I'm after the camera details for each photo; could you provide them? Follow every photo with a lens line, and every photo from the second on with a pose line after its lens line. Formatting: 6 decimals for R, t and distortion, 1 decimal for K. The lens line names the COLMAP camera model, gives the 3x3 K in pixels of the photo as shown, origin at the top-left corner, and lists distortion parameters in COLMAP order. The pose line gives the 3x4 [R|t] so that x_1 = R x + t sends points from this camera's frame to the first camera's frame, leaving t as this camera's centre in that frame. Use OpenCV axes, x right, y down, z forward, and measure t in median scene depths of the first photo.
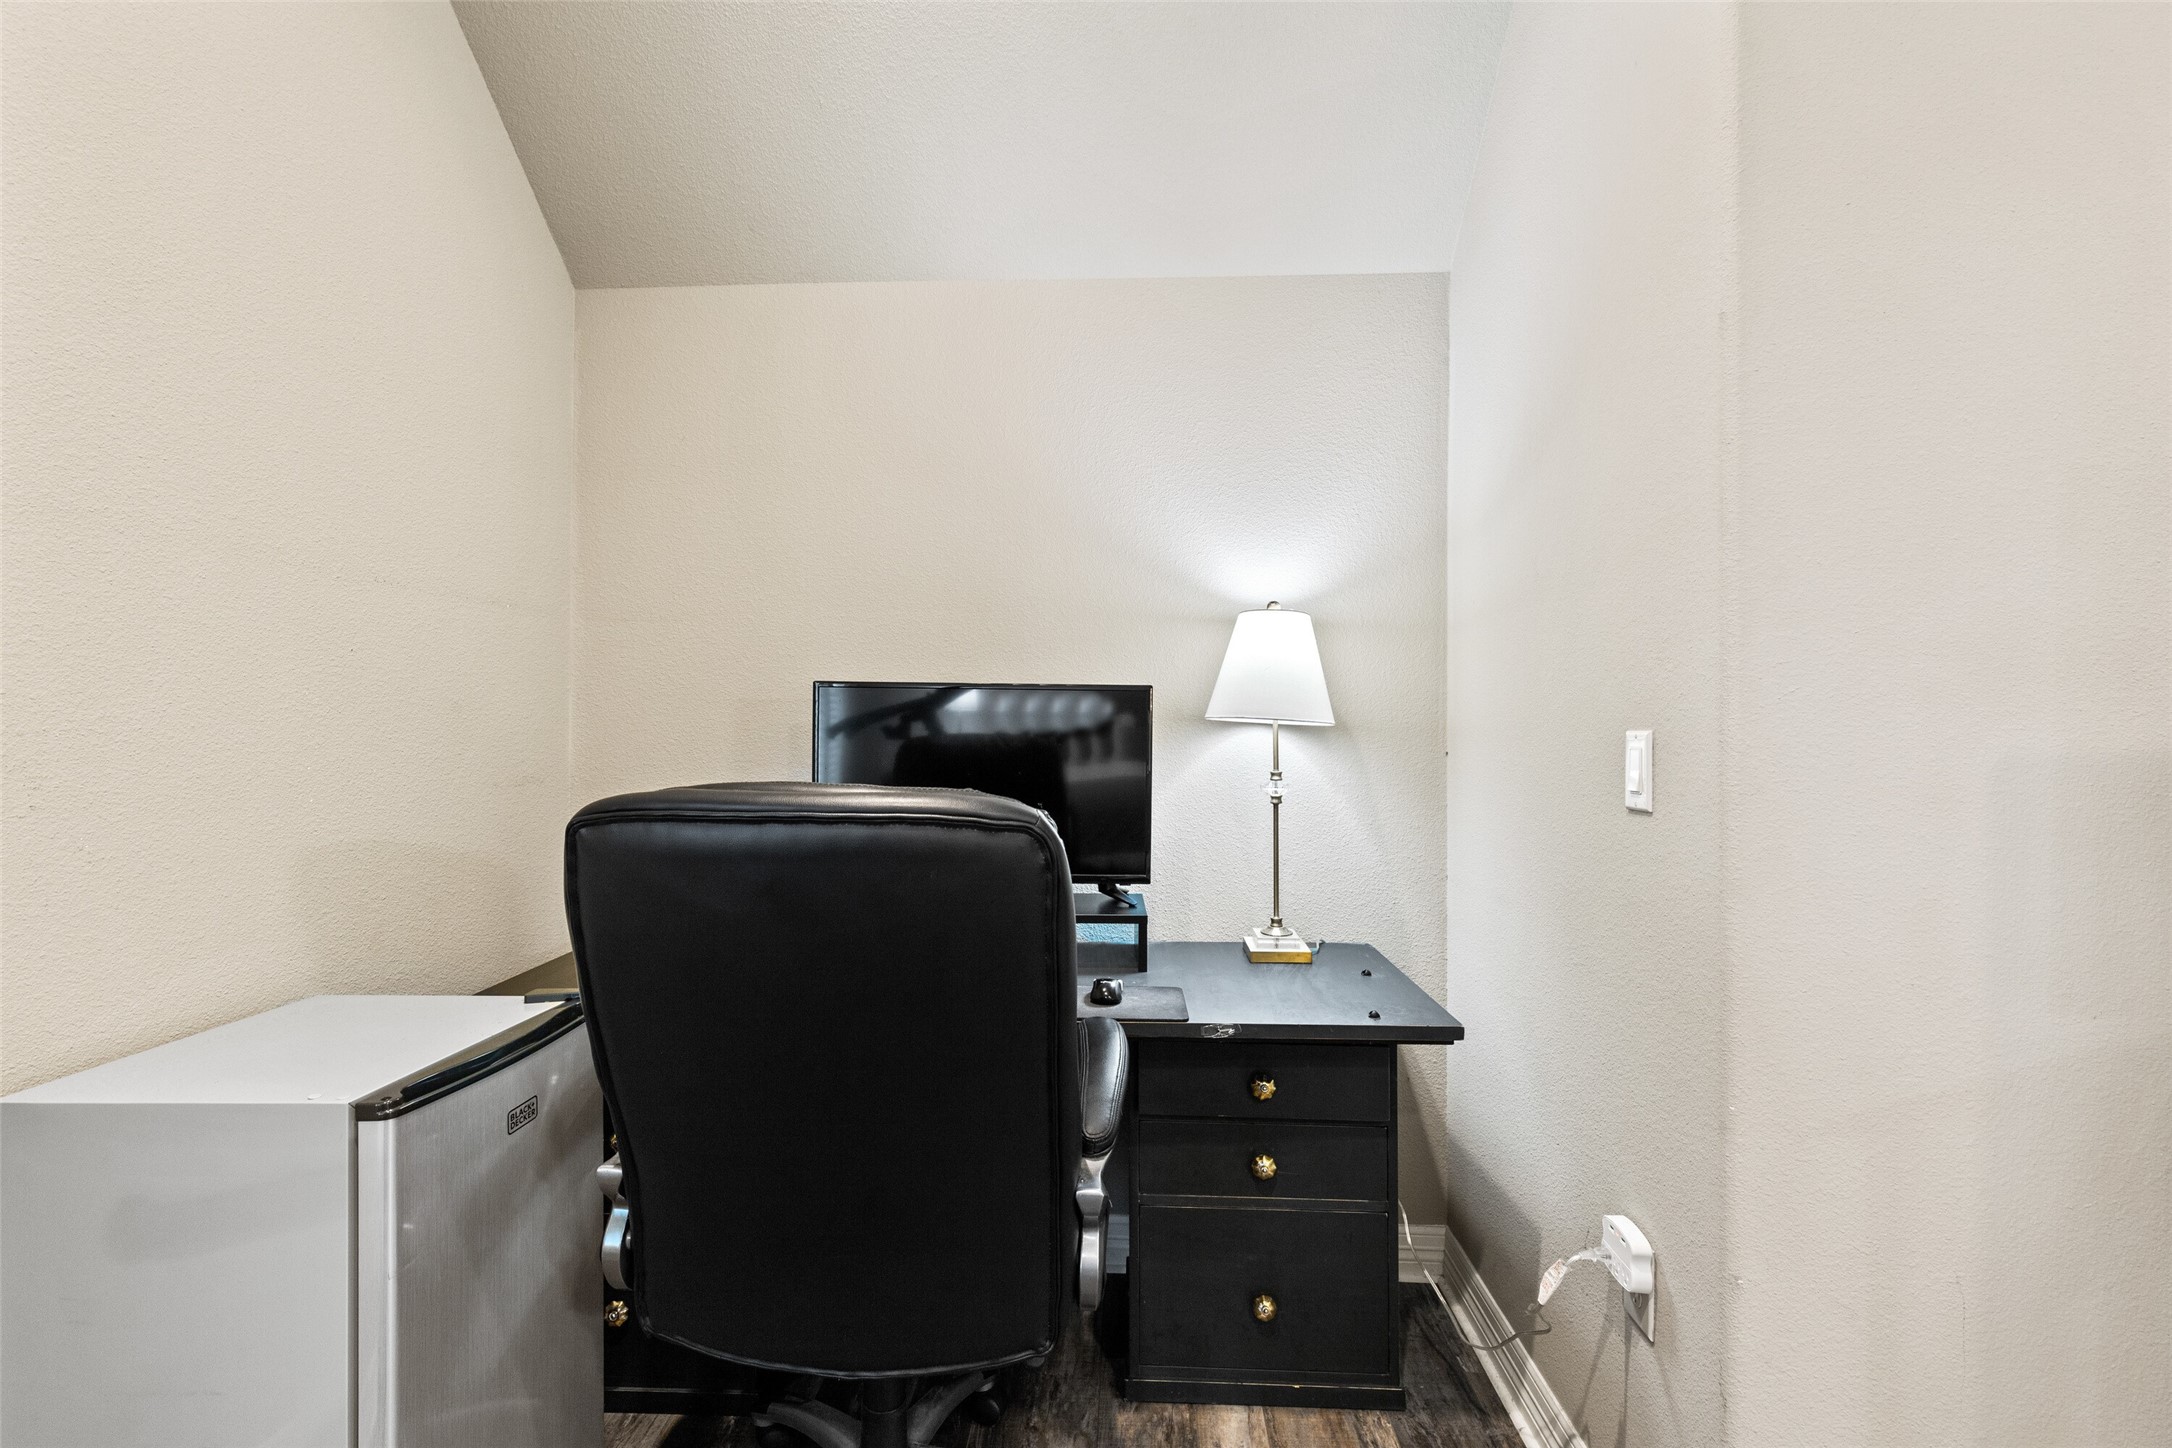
lens RADIAL K [[986.8, 0, 1091.7], [0, 986.8, 729.8], [0, 0, 1]] dist [0.003381, 0.000139]
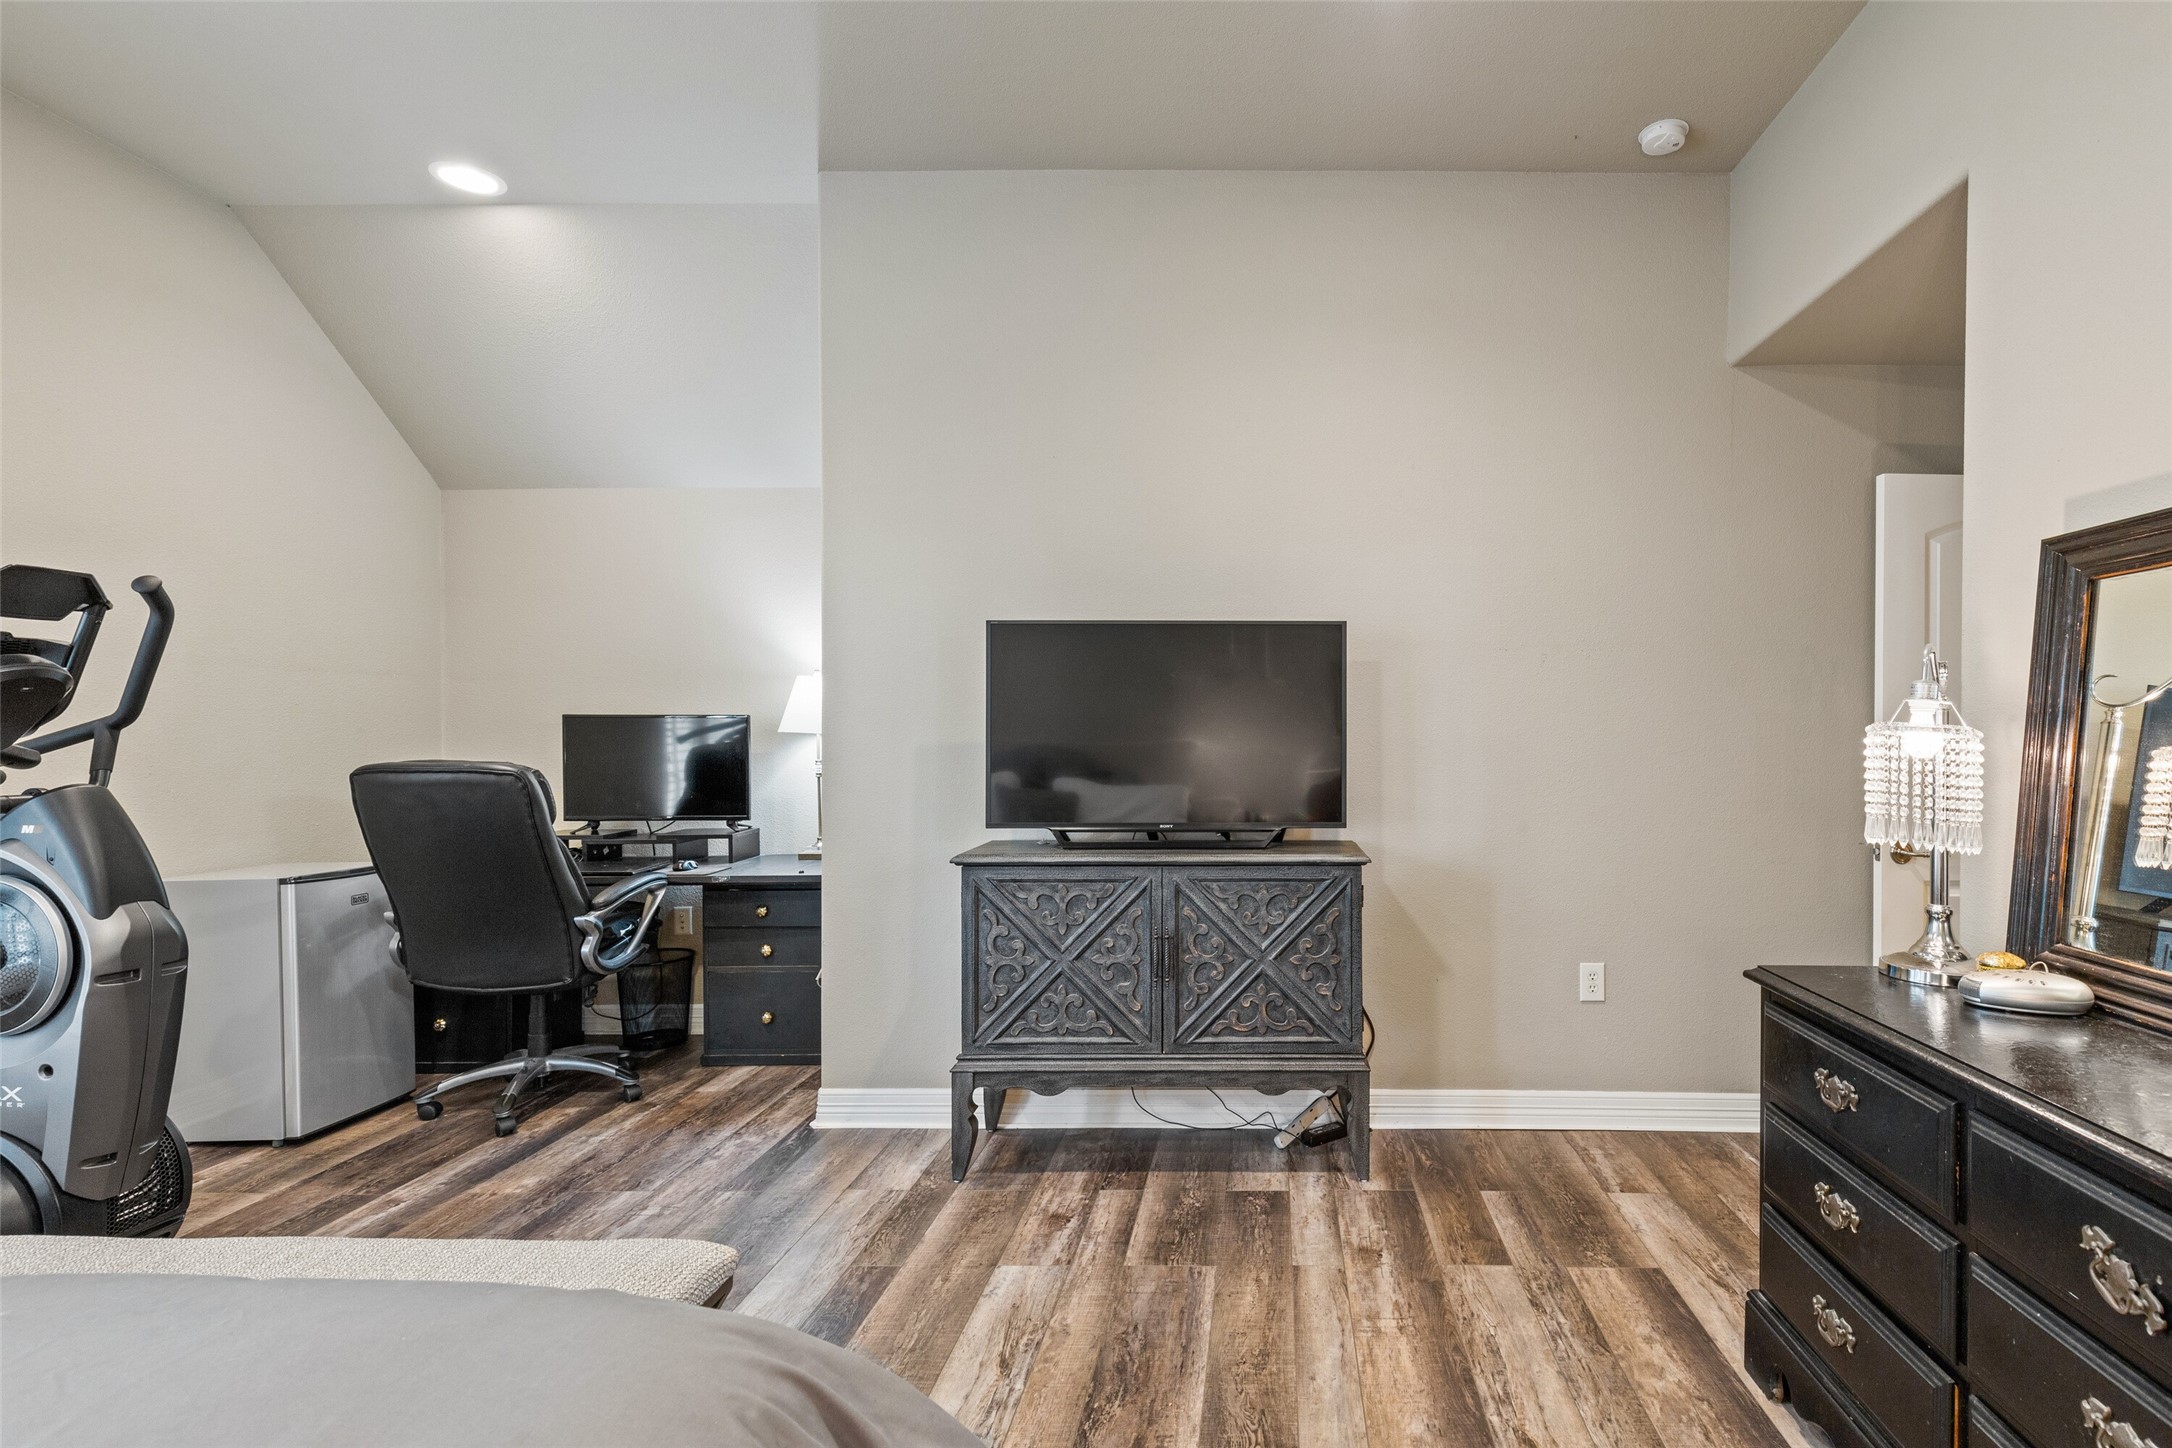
lens RADIAL K [[1045.2, 0, 1279.1], [0, 1045.2, 740.8], [0, 0, 1]] dist [0.003357, 0.000022]
pose [[0.998409, -0.005508, 0.056110, 1.142873], [0.004886, 0.999925, 0.011219, -0.015869], [-0.056168, -0.010927, 0.998362, -1.261433]]
